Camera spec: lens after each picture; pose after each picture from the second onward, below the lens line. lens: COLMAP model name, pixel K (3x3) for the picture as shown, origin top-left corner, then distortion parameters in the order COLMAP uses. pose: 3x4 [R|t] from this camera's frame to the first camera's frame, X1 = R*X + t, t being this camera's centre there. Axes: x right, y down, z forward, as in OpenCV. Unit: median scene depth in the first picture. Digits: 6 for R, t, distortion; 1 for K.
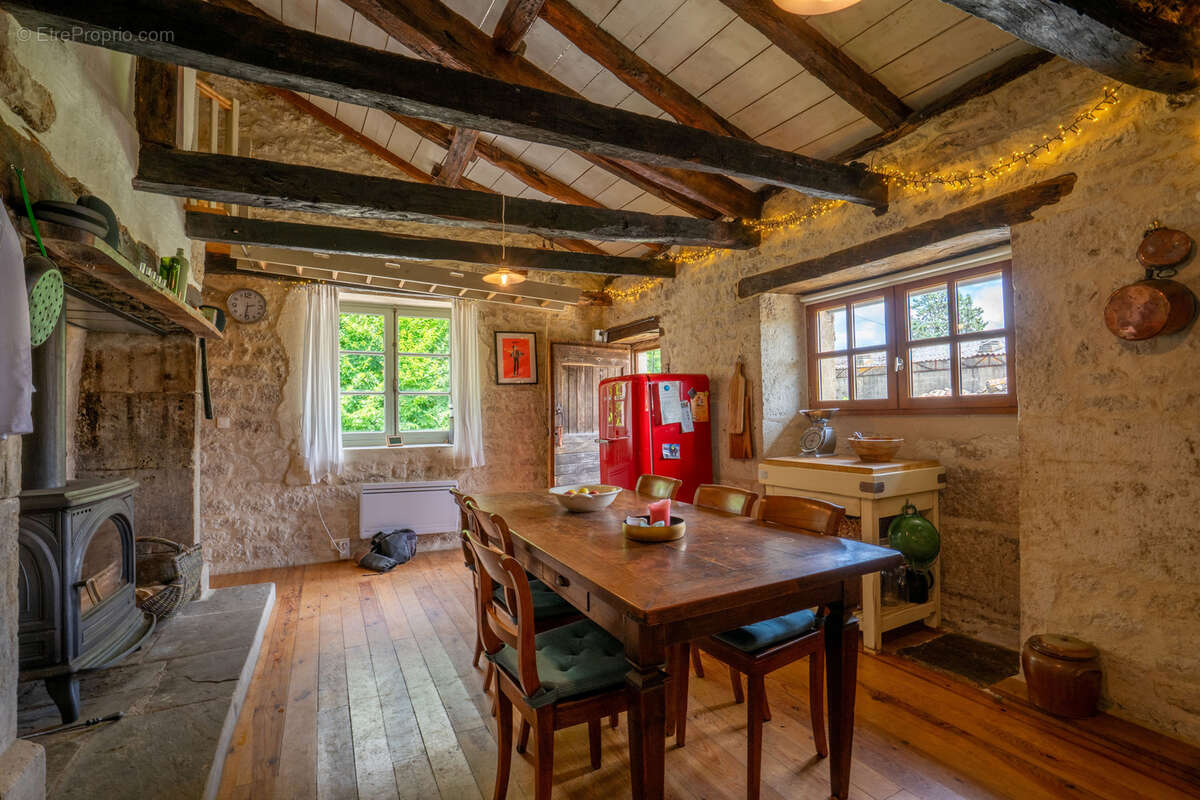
lens RADIAL K [[553.4, 0, 601.9], [0, 553.4, 399.2], [0, 0, 1]] dist [-0.029914, 0.000949]
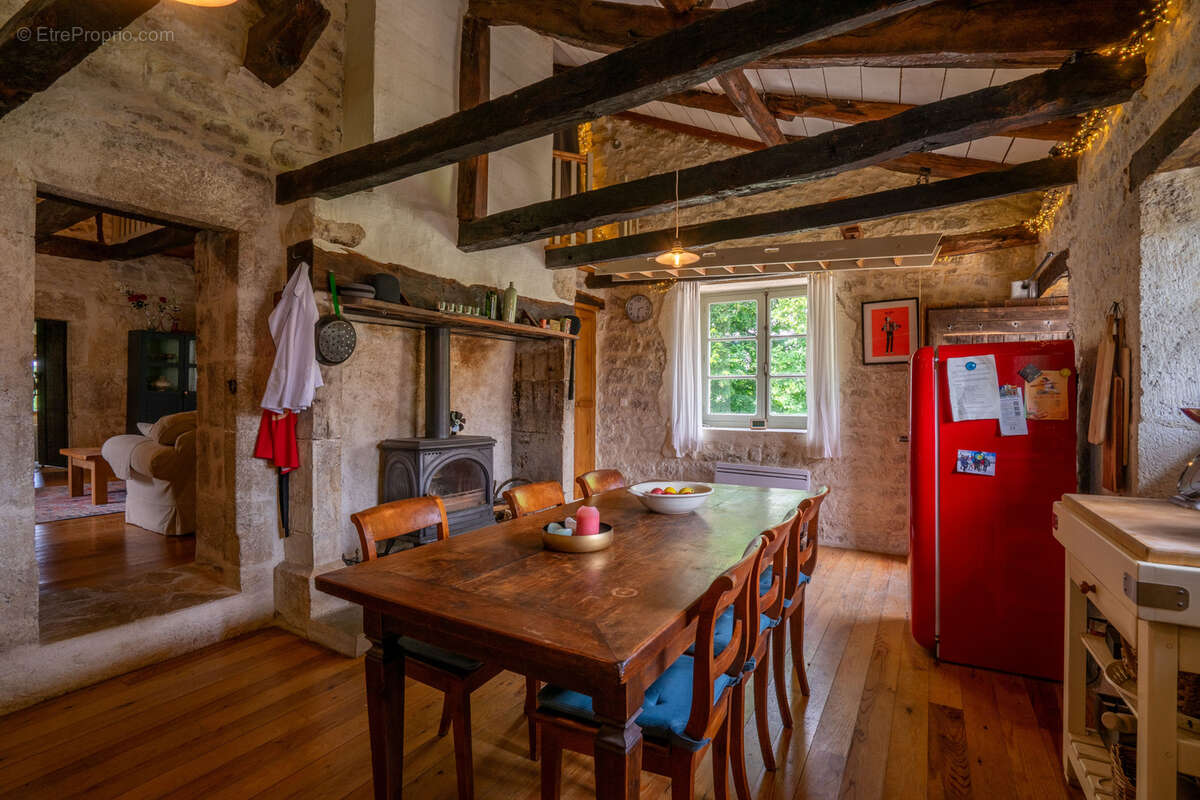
lens RADIAL K [[553.4, 0, 604.3], [0, 553.4, 400.8], [0, 0, 1]] dist [-0.029914, 0.000949]
pose [[0.550482, 0.022027, -0.834556, 0.351044], [0.010052, 0.999405, 0.033008, -0.003737], [0.834786, -0.026560, 0.549933, 0.232849]]
